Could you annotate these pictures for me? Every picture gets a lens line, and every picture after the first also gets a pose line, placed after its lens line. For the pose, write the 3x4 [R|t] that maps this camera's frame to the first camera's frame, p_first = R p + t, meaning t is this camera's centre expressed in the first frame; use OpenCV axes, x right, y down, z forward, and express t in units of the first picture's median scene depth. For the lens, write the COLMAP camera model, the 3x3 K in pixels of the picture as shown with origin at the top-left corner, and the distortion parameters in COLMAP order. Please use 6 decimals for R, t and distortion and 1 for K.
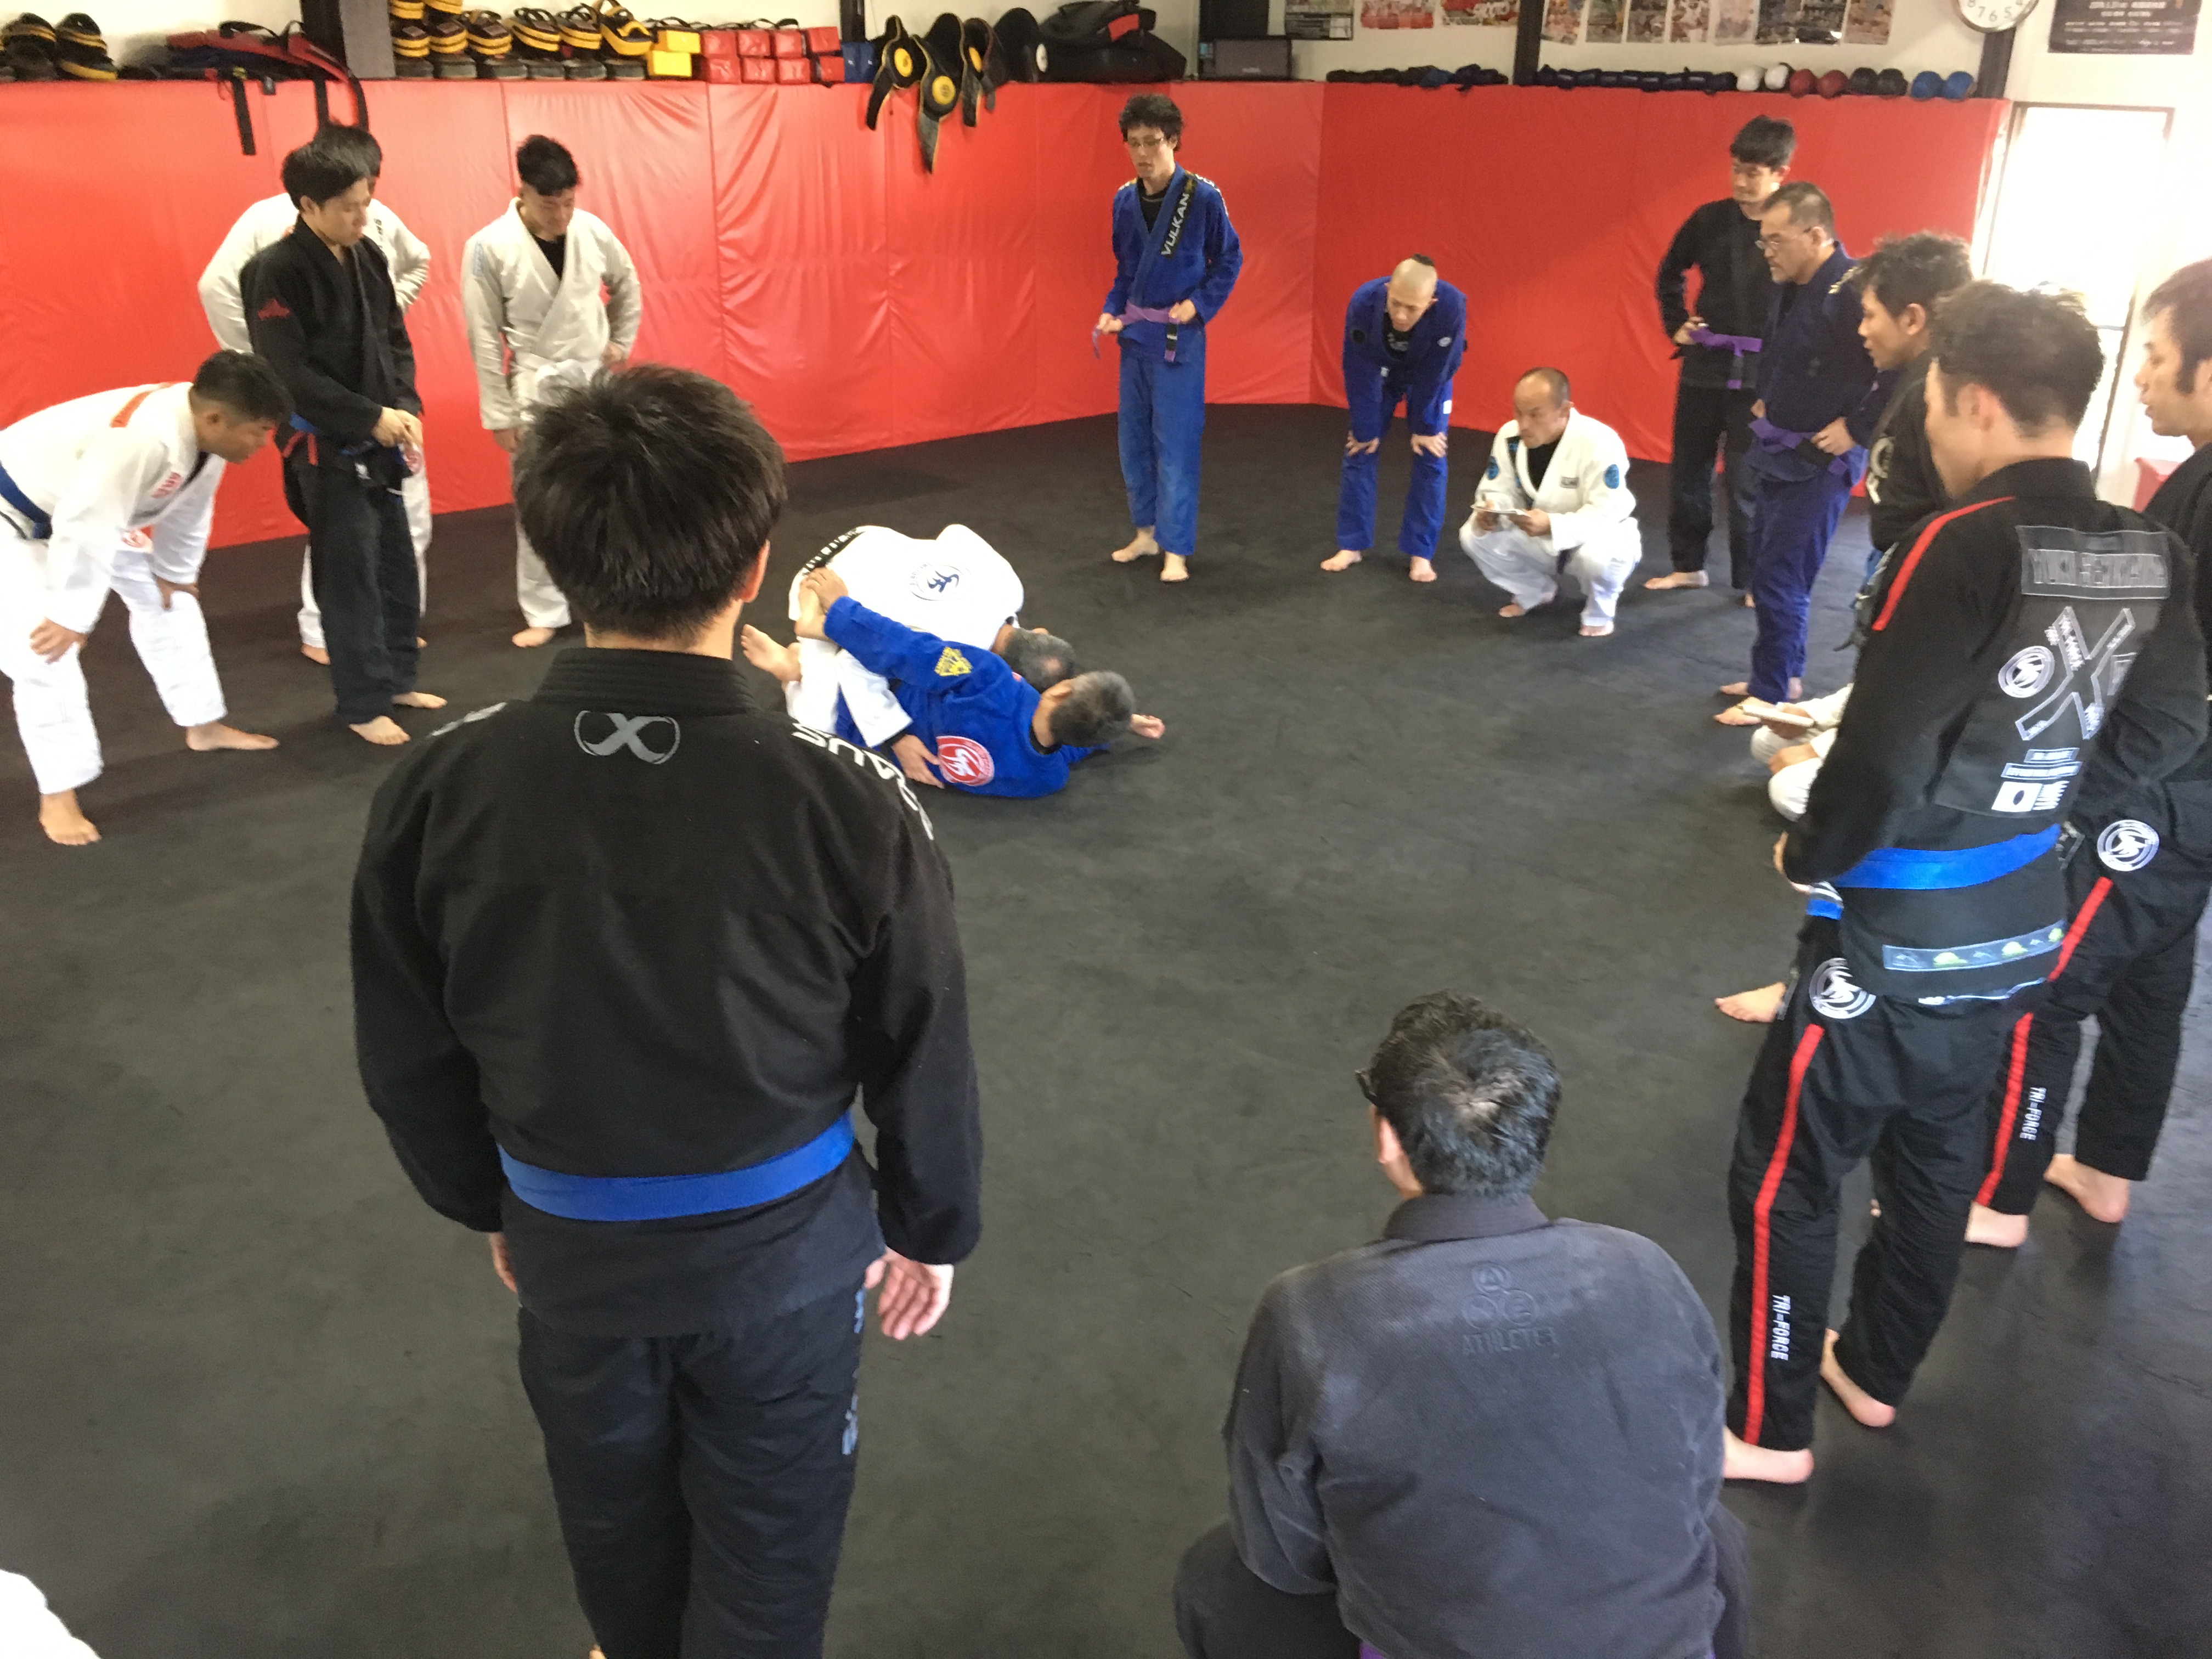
lens RADIAL K [[1913.0, 0, 1098.3], [0, 1913.0, 849.0], [0, 0, 1]] dist [0.080140, -0.109578]
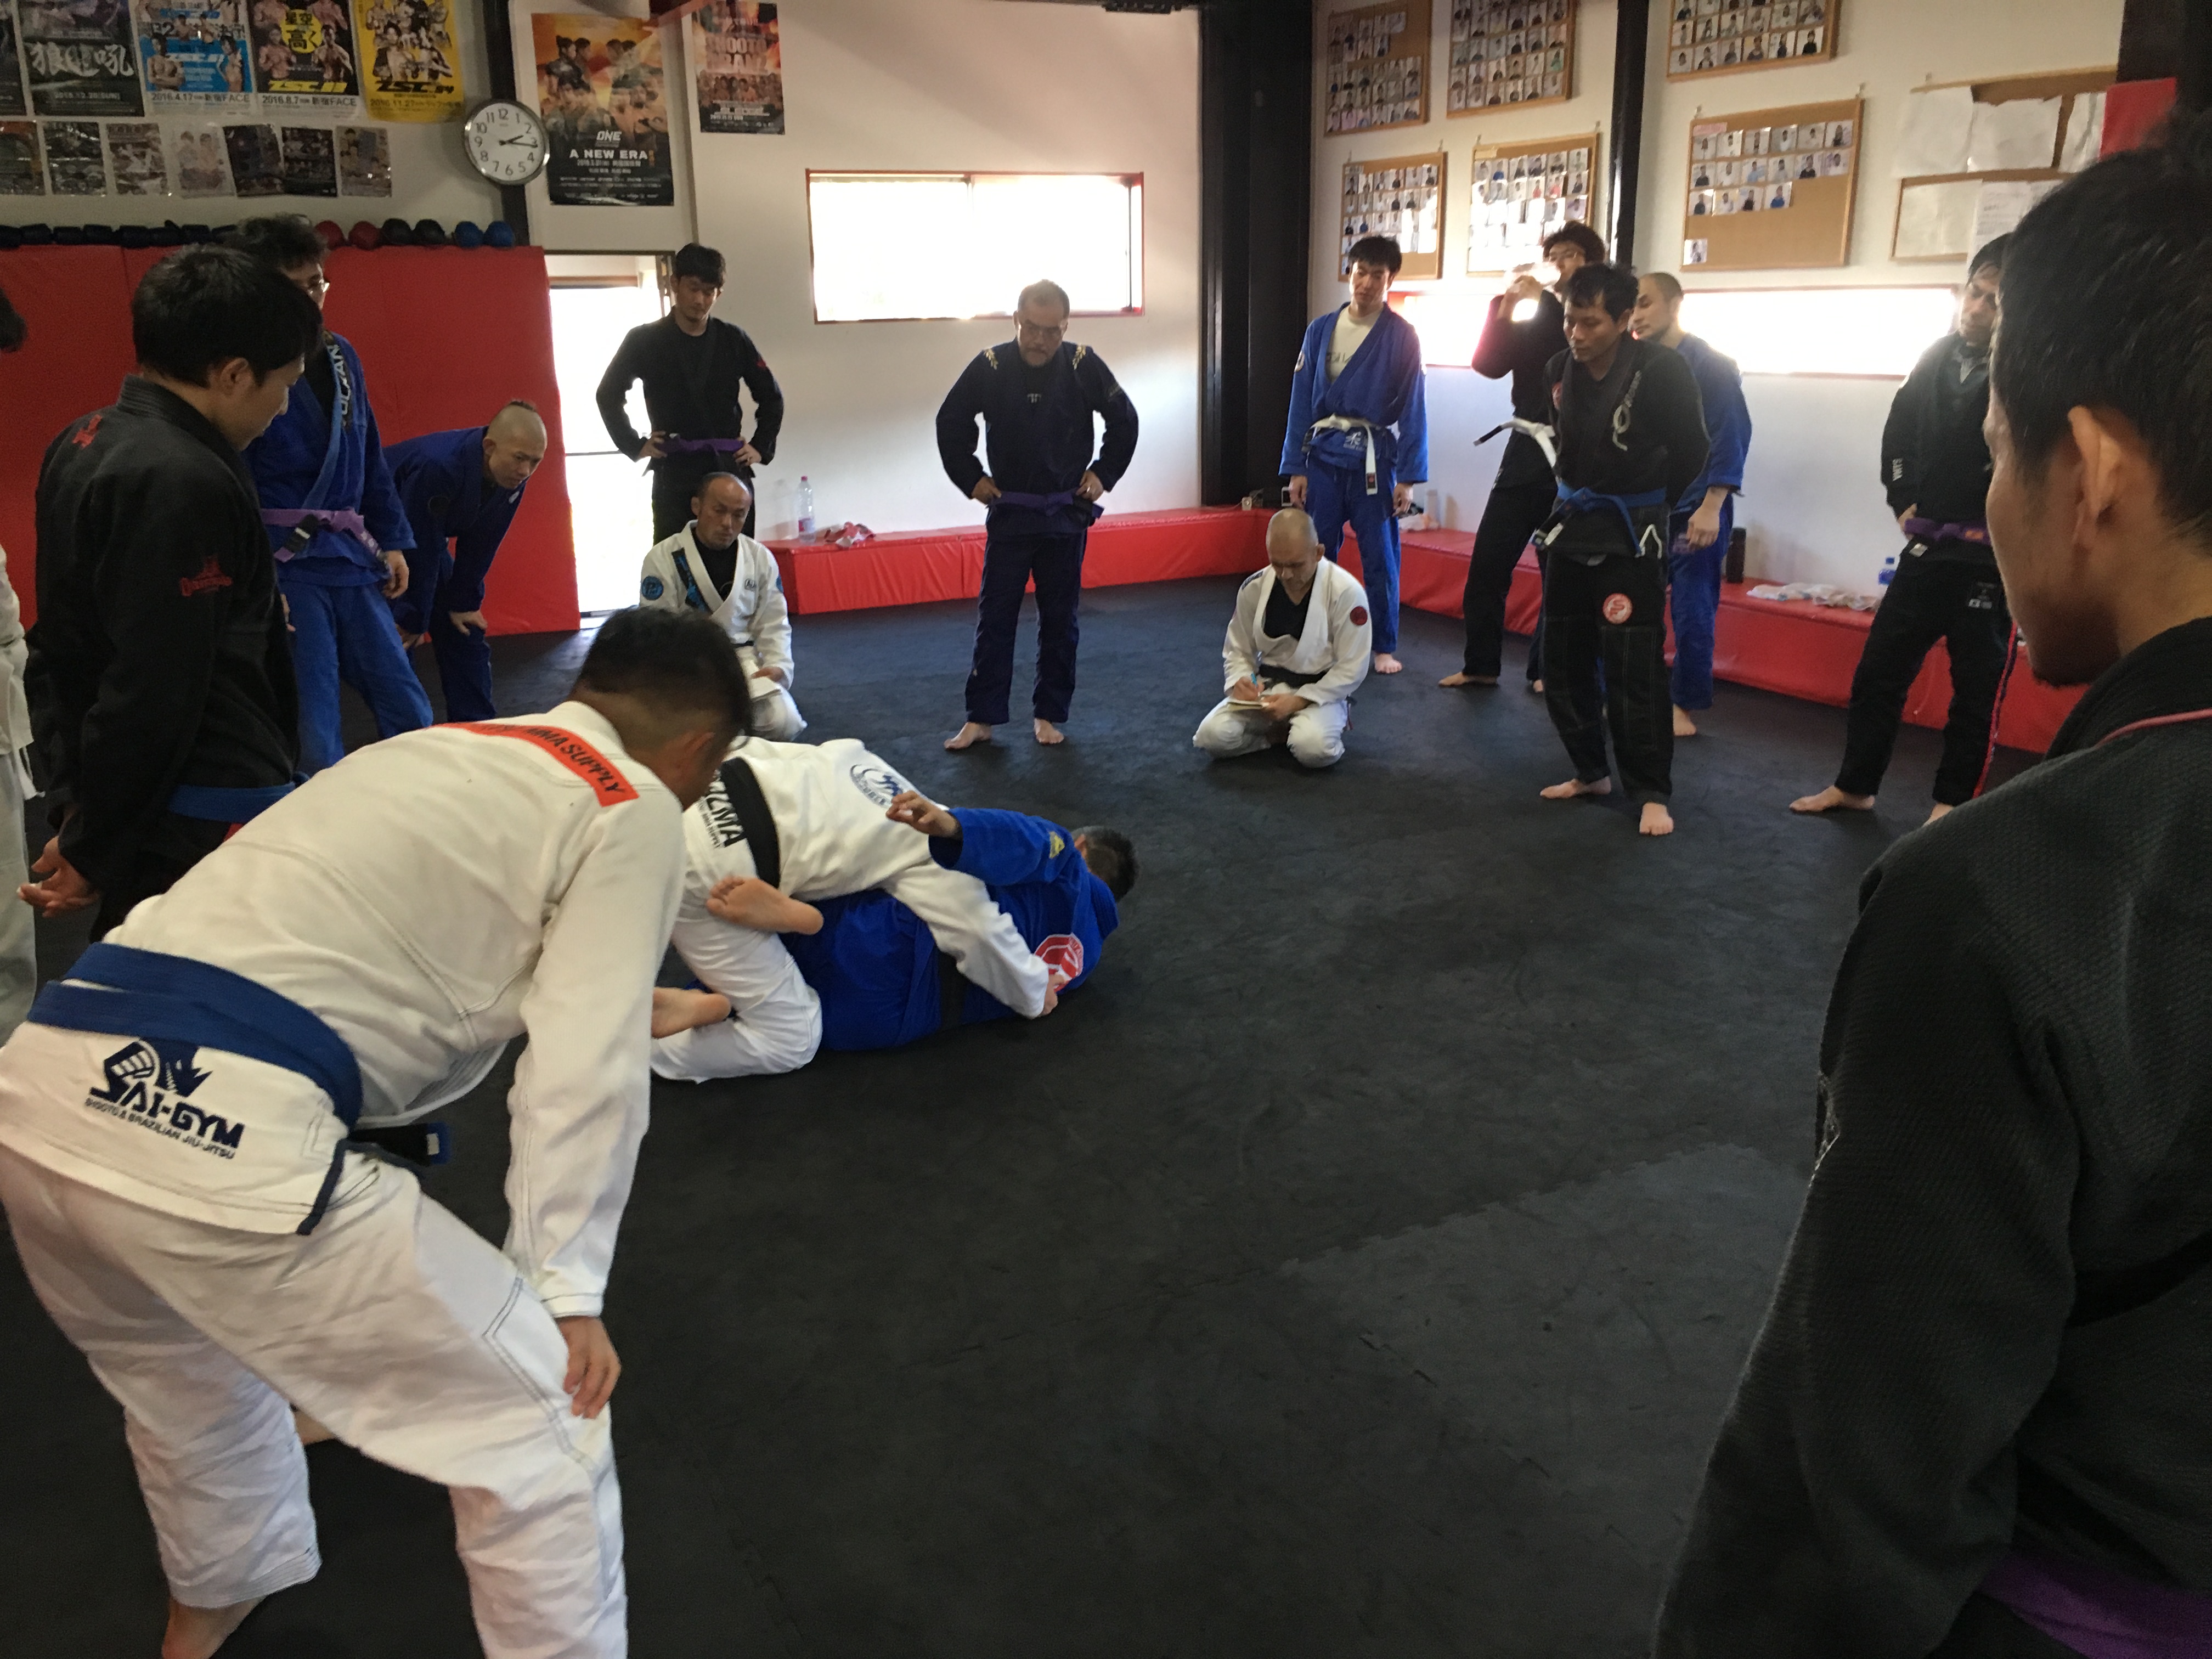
lens RADIAL K [[1913.0, 0, 1113.1], [0, 1913.0, 819.9], [0, 0, 1]] dist [0.080140, -0.109578]
pose [[0.301516, -0.276228, 0.912571, -0.464686], [0.380334, 0.912514, 0.150547, -0.127586], [-0.874319, 0.301690, 0.380196, 0.381987]]
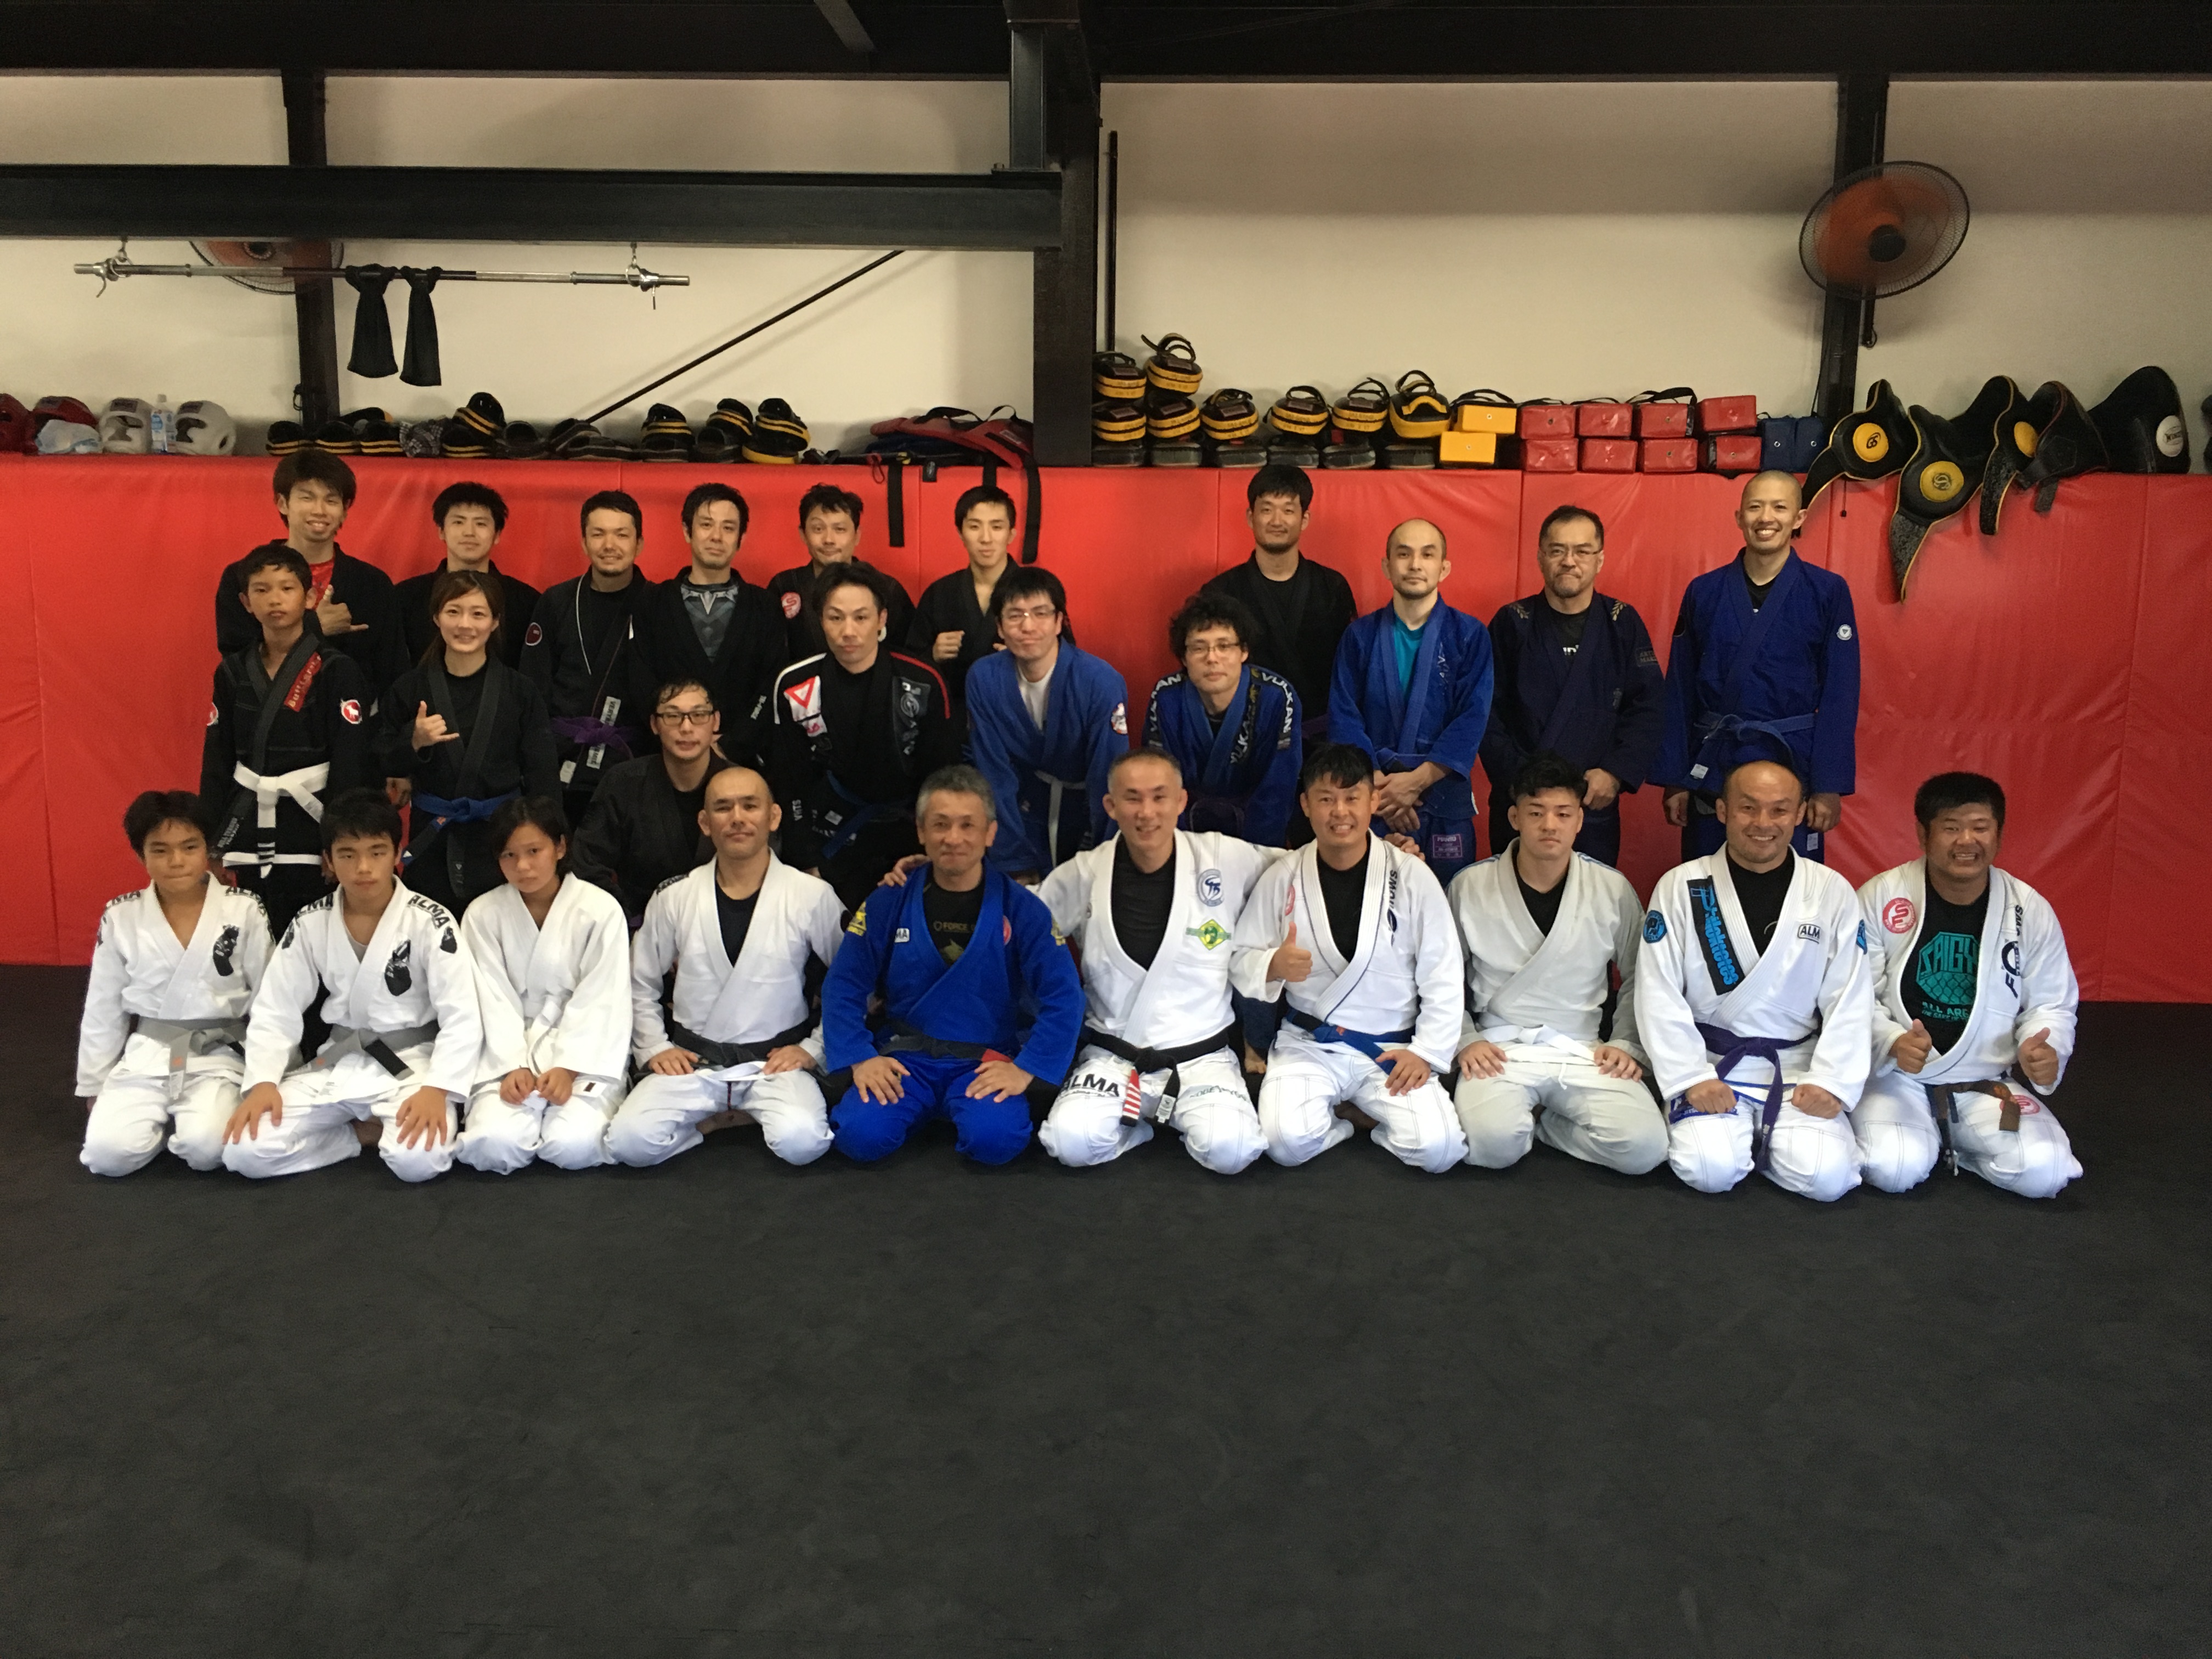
lens RADIAL K [[1913.0, 0, 1108.9], [0, 1913.0, 824.6], [0, 0, 1]] dist [0.080140, -0.109578]
pose [[0.687398, 0.112796, -0.717468, 0.223646], [-0.278766, 0.953177, -0.117230, -0.135167], [0.670651, 0.280589, 0.686656, 0.419810]]
